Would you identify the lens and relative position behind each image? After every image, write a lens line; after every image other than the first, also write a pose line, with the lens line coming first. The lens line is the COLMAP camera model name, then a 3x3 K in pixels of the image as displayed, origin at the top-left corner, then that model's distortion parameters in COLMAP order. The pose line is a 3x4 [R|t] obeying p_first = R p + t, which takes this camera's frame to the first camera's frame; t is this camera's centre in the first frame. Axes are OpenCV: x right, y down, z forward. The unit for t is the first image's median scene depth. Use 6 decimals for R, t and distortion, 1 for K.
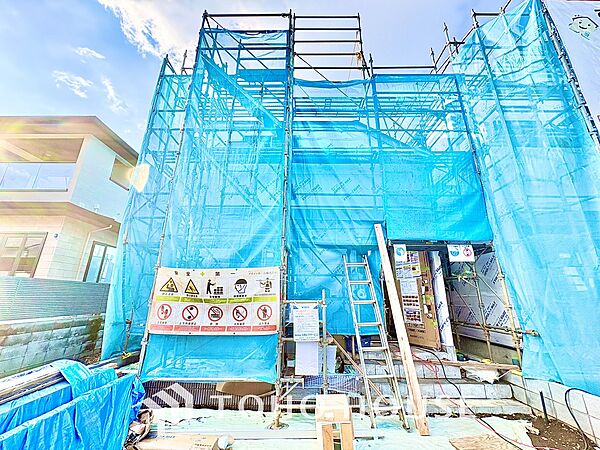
lens RADIAL K [[237.5, 0, 300.1], [0, 237.5, 225.5], [0, 0, 1]] dist [0.000367, -0.000361]
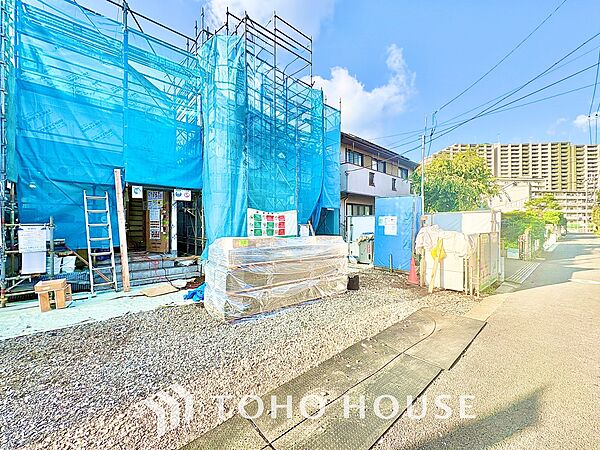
lens RADIAL K [[237.5, 0, 299.4], [0, 237.5, 225.0], [0, 0, 1]] dist [0.000367, -0.000361]
pose [[0.754771, -0.013218, 0.655855, 0.242642], [-0.180516, 0.957012, 0.227028, -0.214029], [-0.630662, -0.289747, 0.719939, -0.772256]]
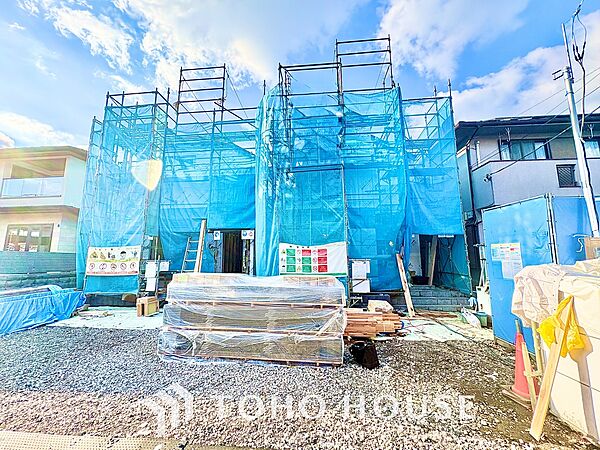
lens RADIAL K [[237.5, 0, 299.4], [0, 237.5, 225.1], [0, 0, 1]] dist [0.000367, -0.000361]
pose [[0.996325, -0.029209, -0.080516, 1.355537], [0.040713, 0.988569, 0.145171, -0.230897], [0.075355, -0.147916, 0.986125, -0.873168]]
